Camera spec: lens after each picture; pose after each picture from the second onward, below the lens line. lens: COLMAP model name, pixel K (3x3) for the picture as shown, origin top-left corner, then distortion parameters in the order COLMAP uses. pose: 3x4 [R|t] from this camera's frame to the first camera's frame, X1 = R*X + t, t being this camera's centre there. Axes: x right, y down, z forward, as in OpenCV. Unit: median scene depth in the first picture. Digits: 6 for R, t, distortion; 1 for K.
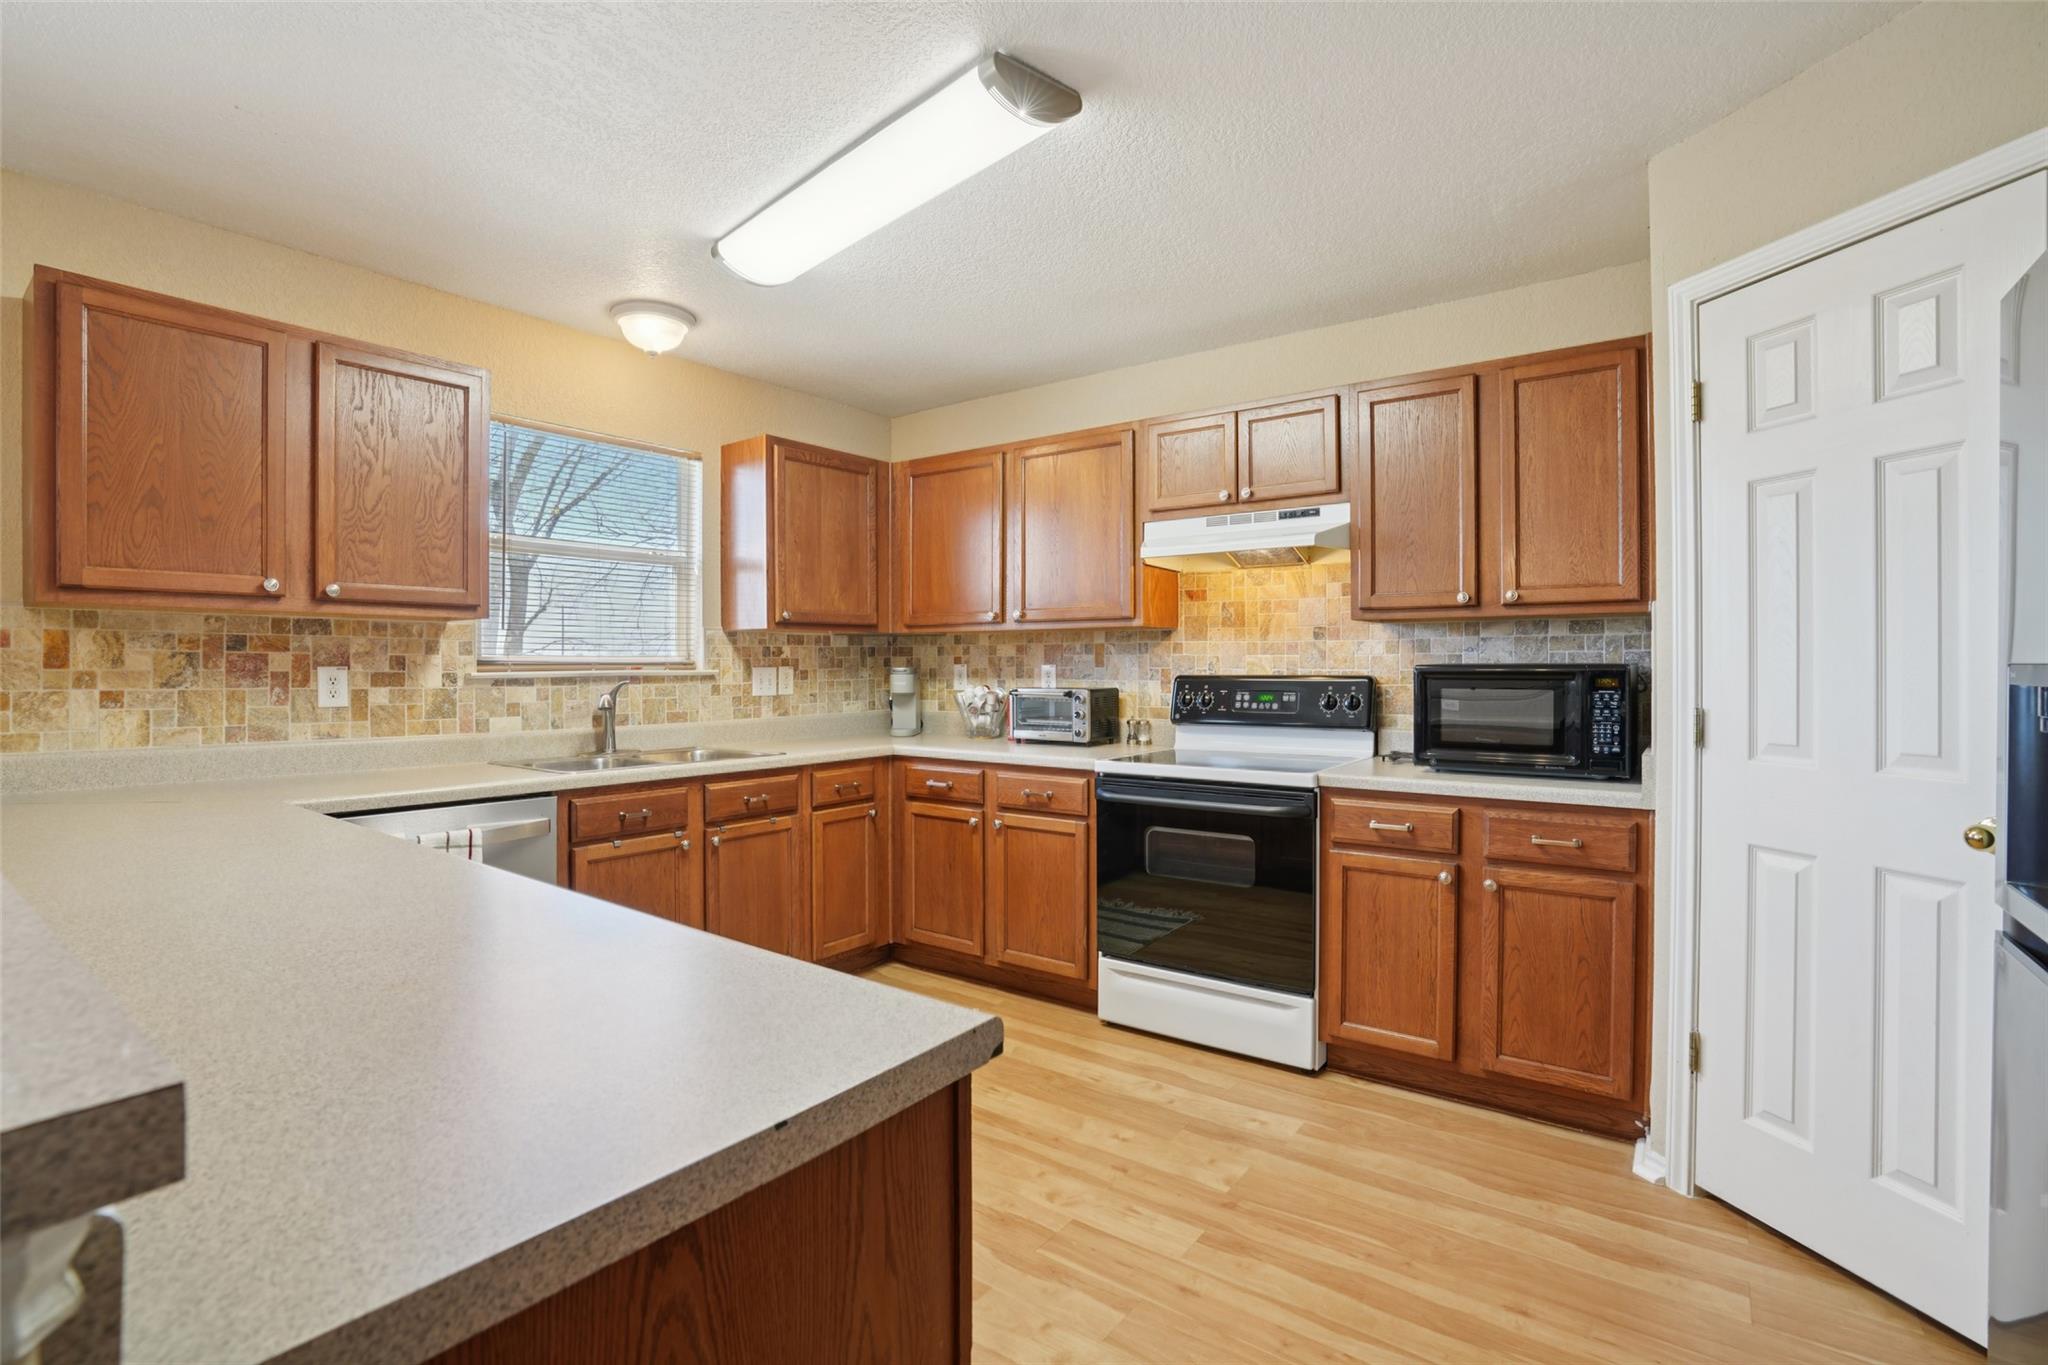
lens RADIAL K [[948.9, 0, 1030.7], [0, 948.9, 661.4], [0, 0, 1]] dist [-0.054802, 0.024058]
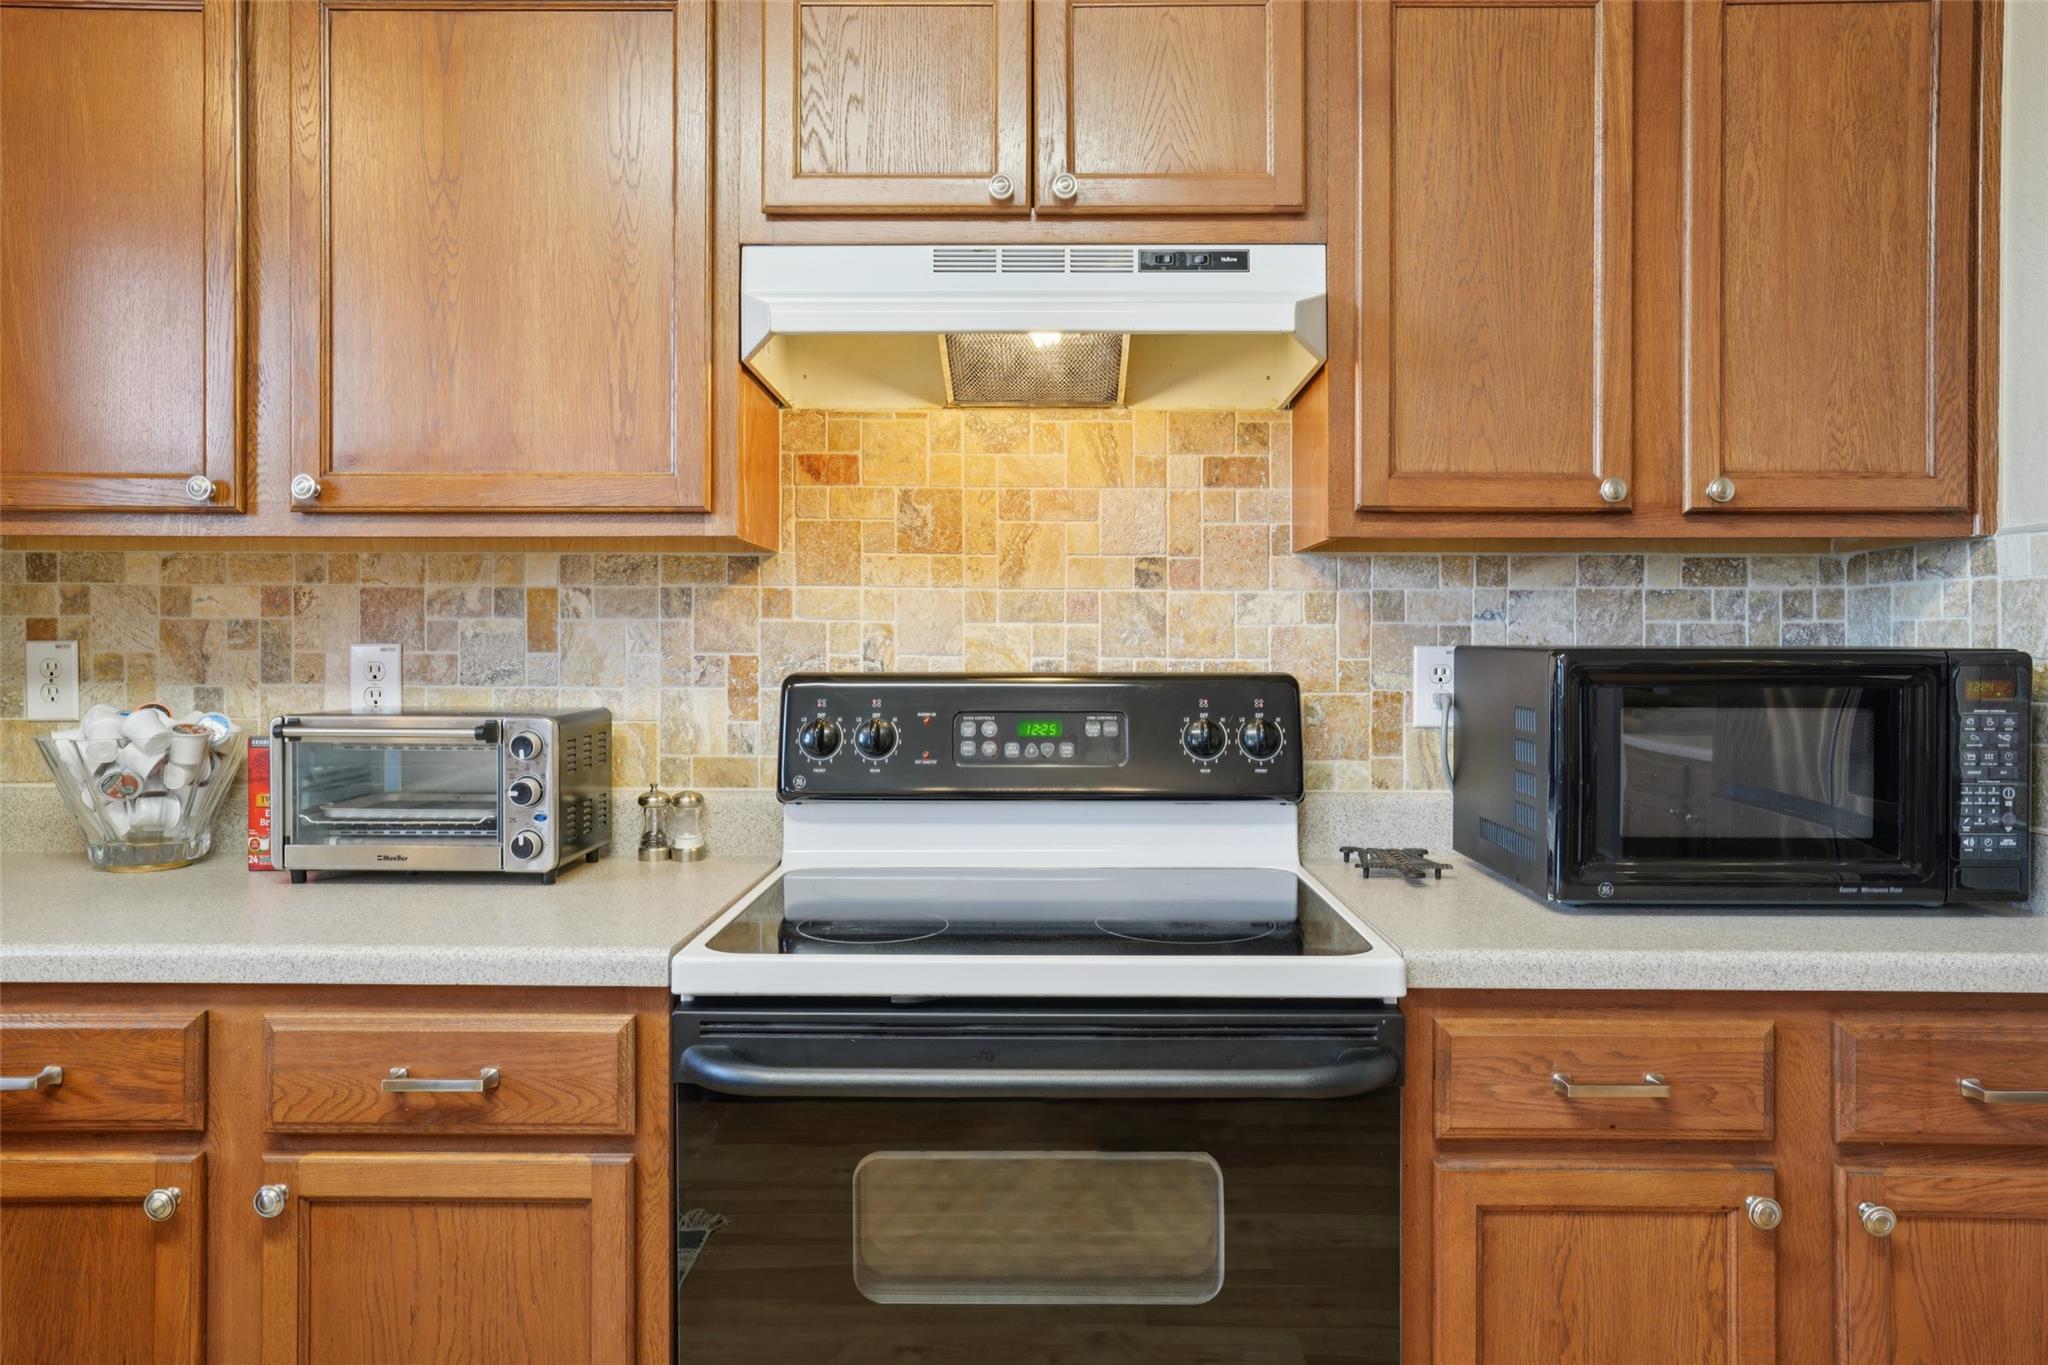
lens RADIAL K [[1320.0, 0, 1029.0], [0, 1320.0, 649.4], [0, 0, 1]] dist [-0.037060, 0.047814]
pose [[0.814692, 0.003164, 0.579885, -0.093185], [-0.005962, 0.999978, 0.002919, 0.003617], [-0.579863, -0.005835, 0.814693, 0.643699]]
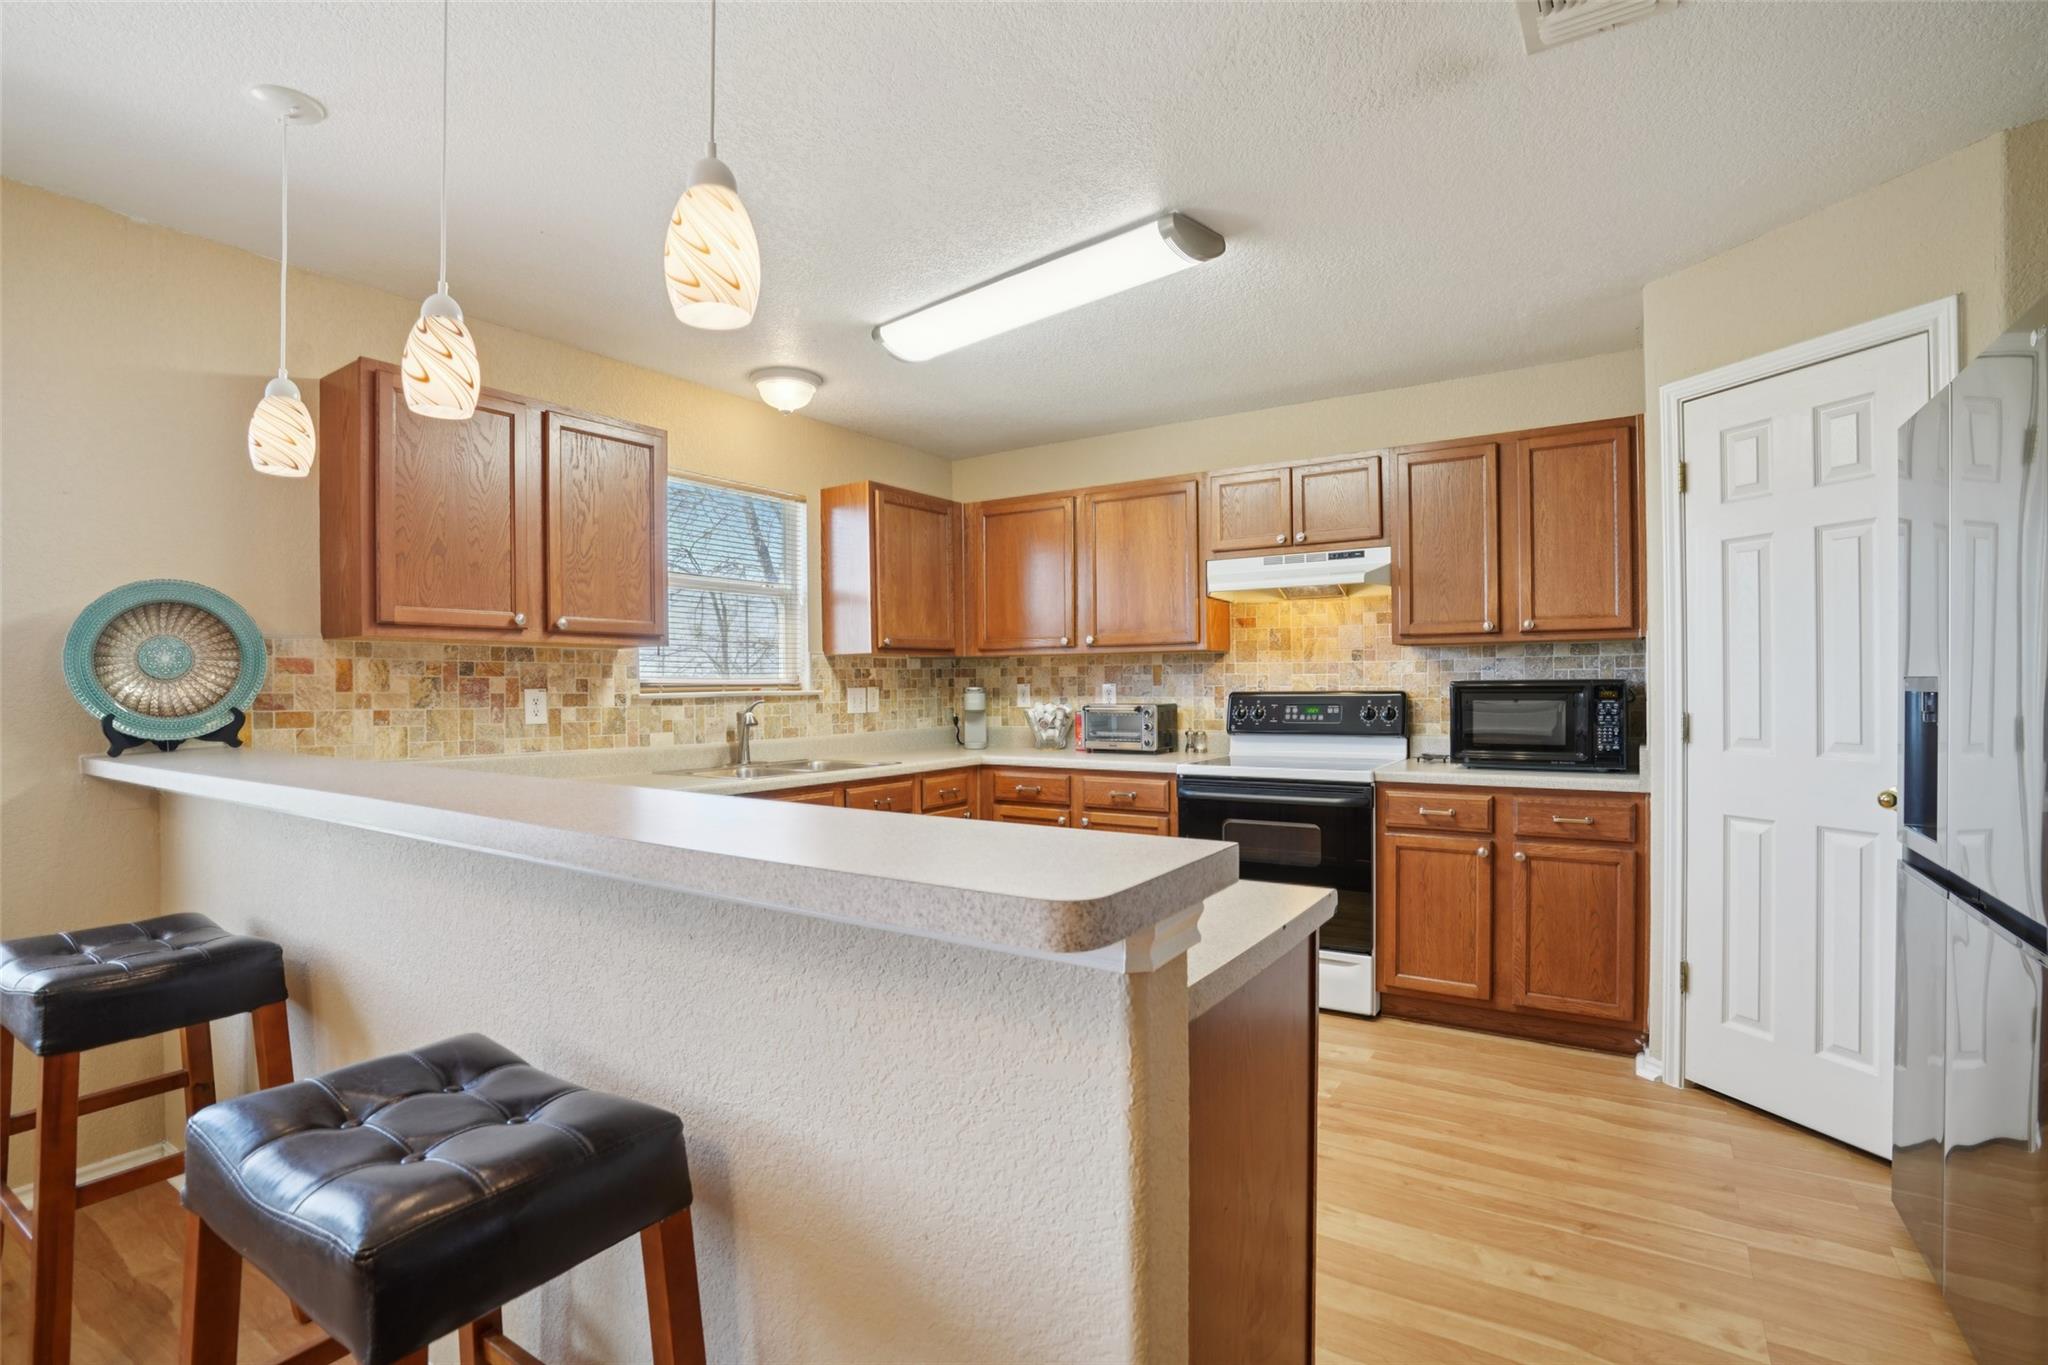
lens RADIAL K [[969.5, 0, 1024.0], [0, 969.5, 682.5], [0, 0, 1]] dist [-0.053590, 0.026536]
pose [[0.998550, -0.006595, 0.053418, -0.202032], [0.006560, 0.999978, 0.000844, 0.000592], [-0.053422, -0.000492, 0.998572, -0.206050]]
